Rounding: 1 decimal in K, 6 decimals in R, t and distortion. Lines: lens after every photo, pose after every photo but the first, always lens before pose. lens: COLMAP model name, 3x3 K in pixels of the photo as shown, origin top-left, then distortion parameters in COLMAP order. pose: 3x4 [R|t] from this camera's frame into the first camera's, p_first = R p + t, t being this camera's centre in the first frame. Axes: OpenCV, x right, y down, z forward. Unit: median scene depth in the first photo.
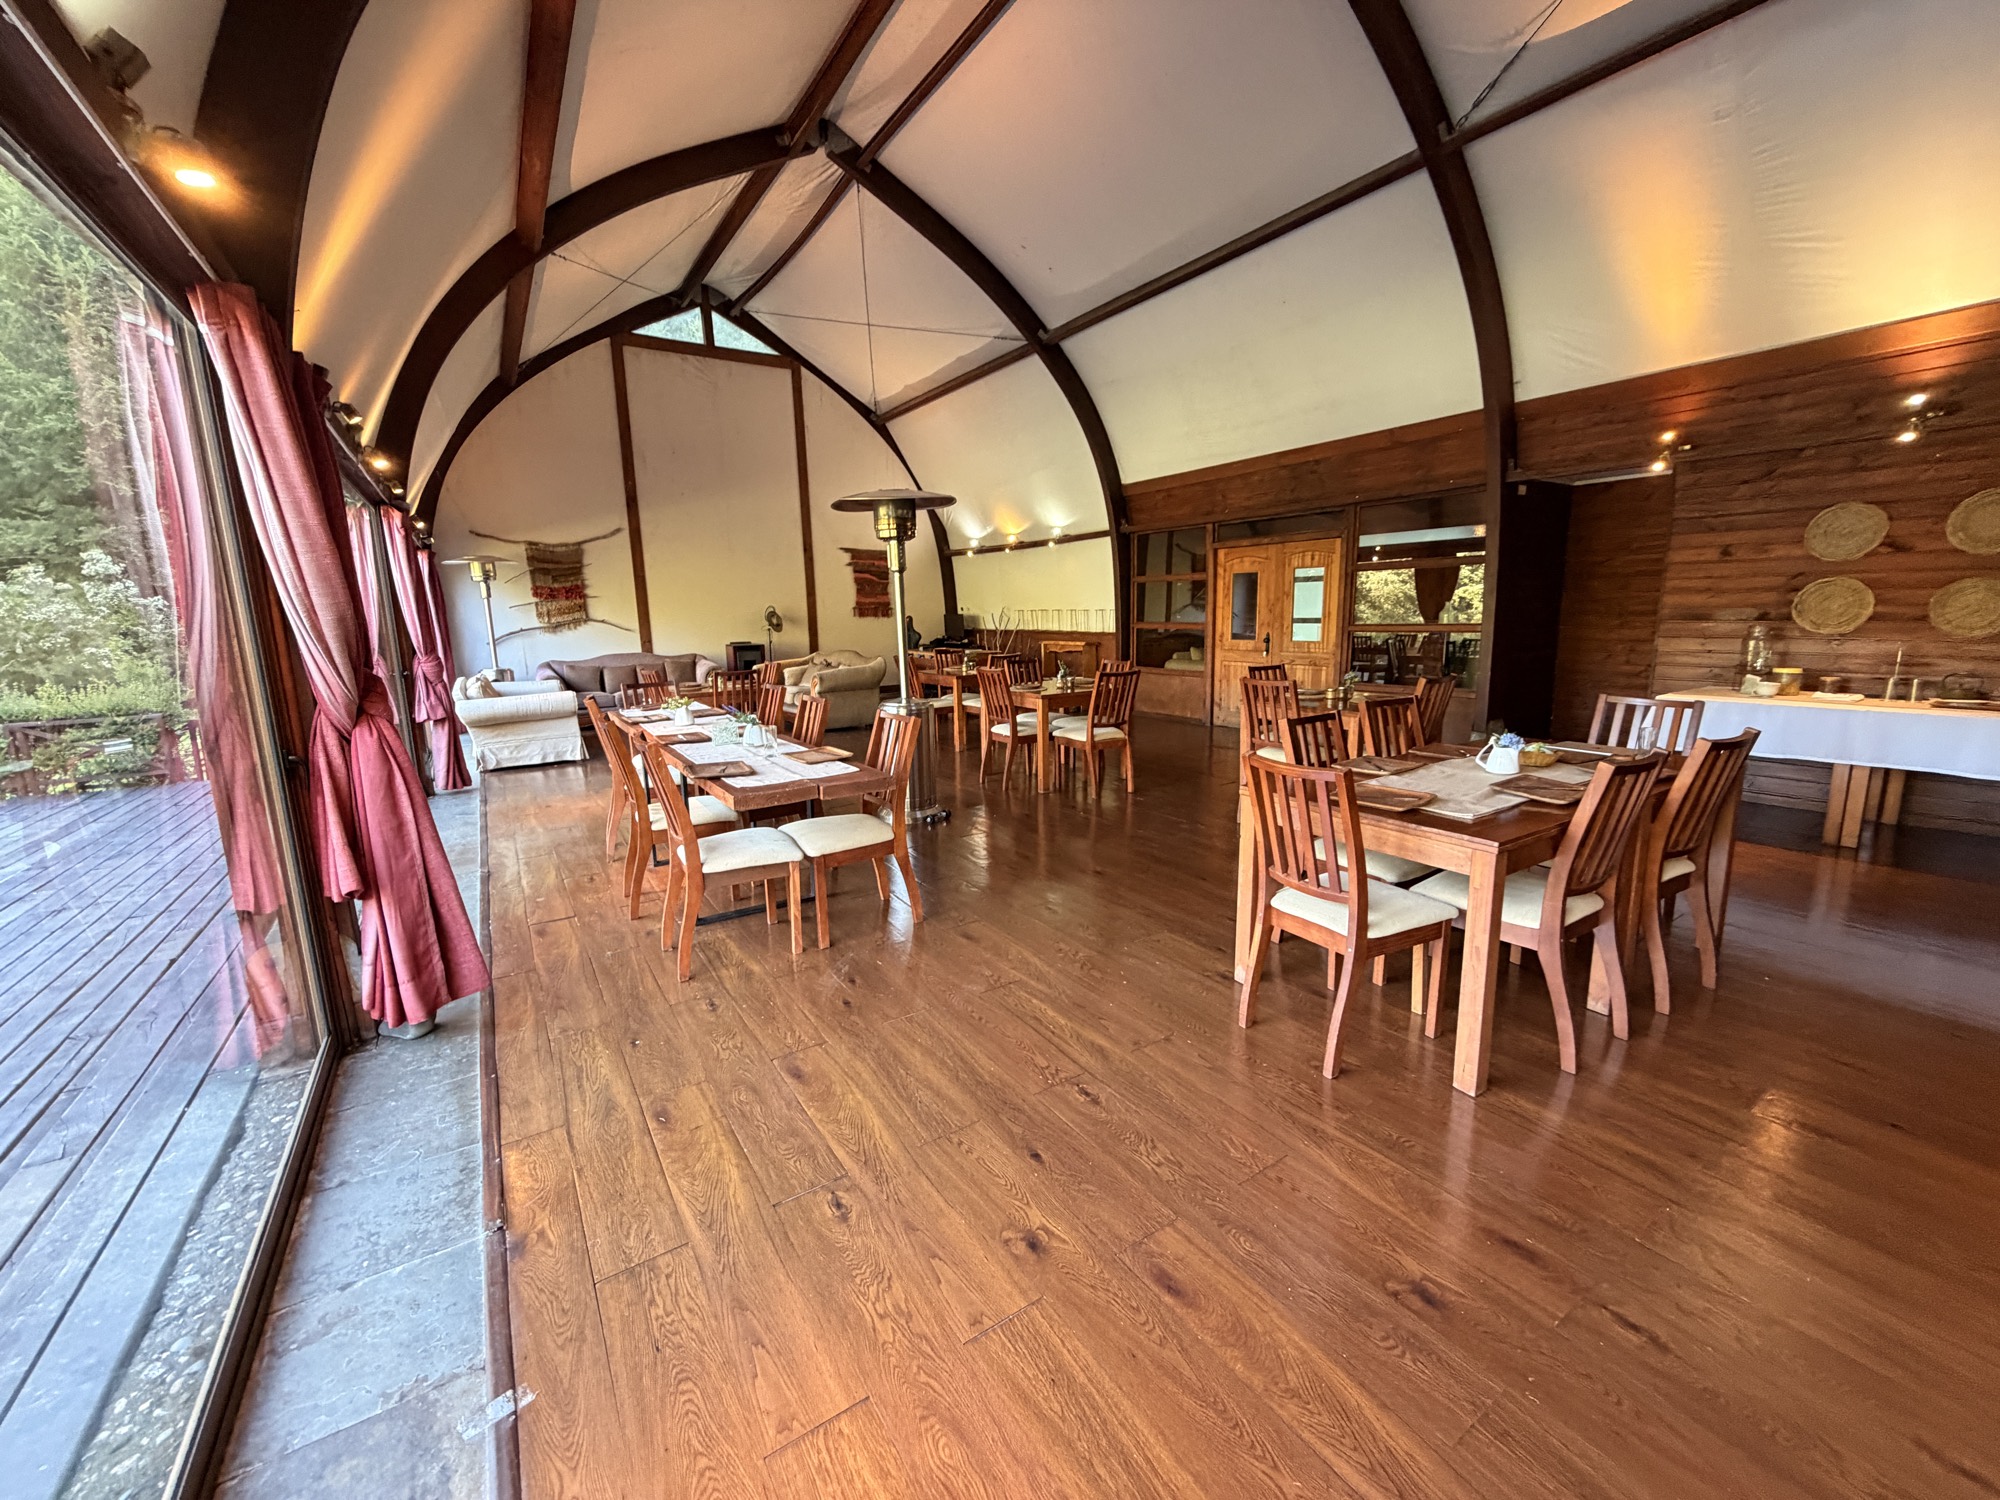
lens RADIAL K [[803.0, 0, 1000.0], [0, 803.0, 750.0], [0, 0, 1]] dist [-0.001310, -0.000262]
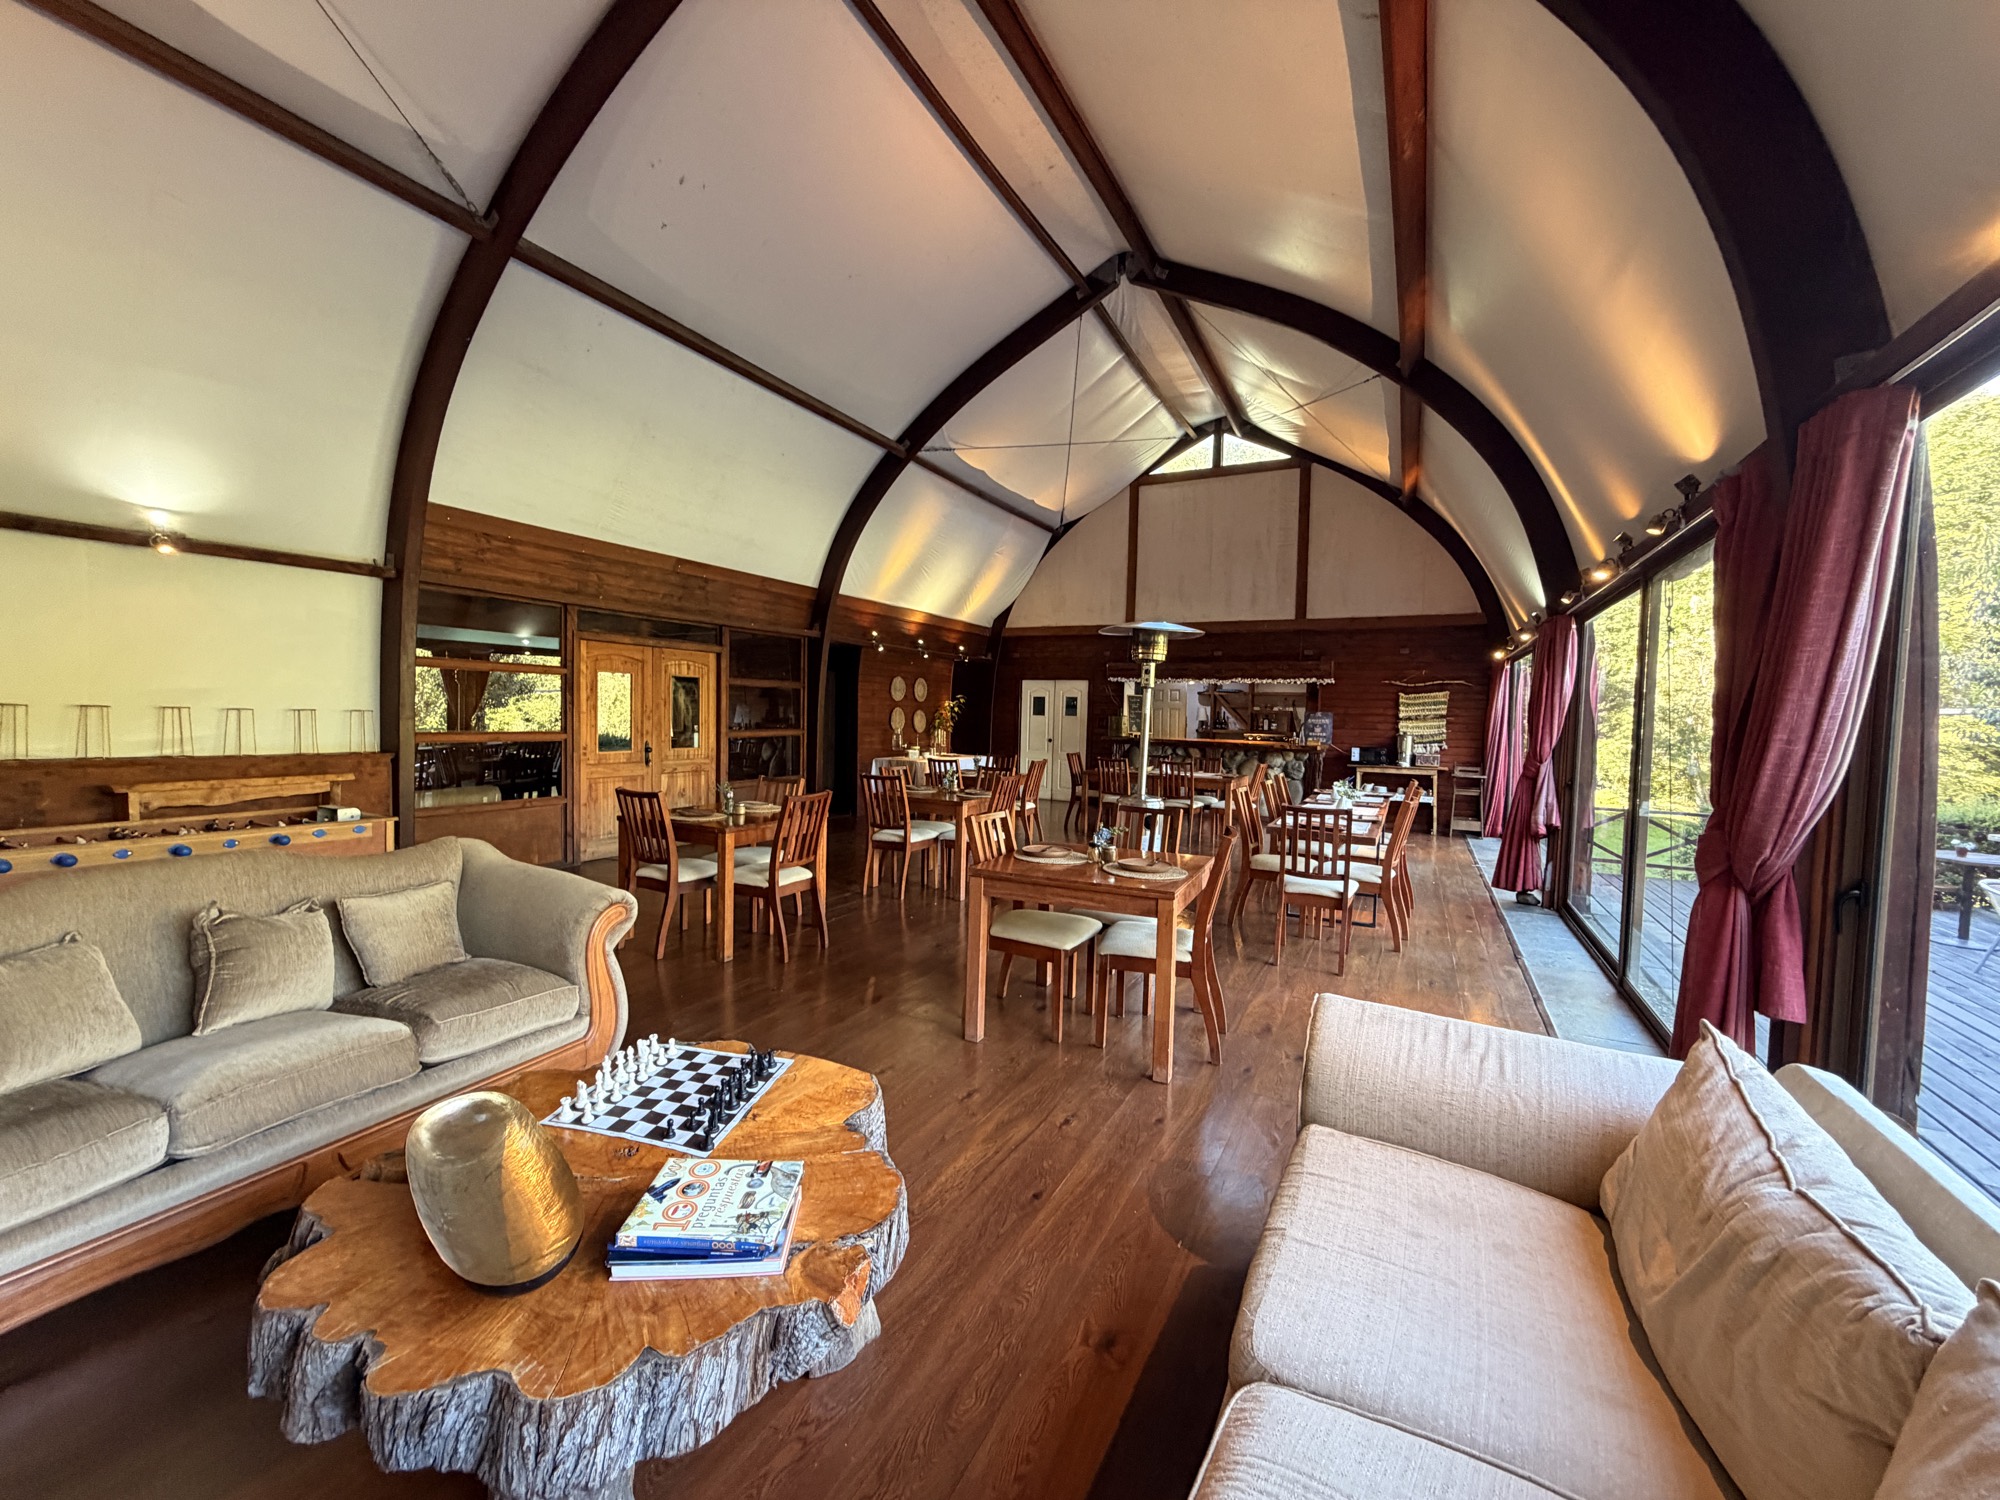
lens RADIAL K [[803.0, 0, 1000.0], [0, 803.0, 750.0], [0, 0, 1]] dist [-0.001310, -0.000262]
pose [[-0.449169, -0.031319, 0.892898, -0.580944], [0.125878, 0.987198, 0.097949, -0.168135], [-0.884535, 0.156392, -0.439477, 0.972182]]
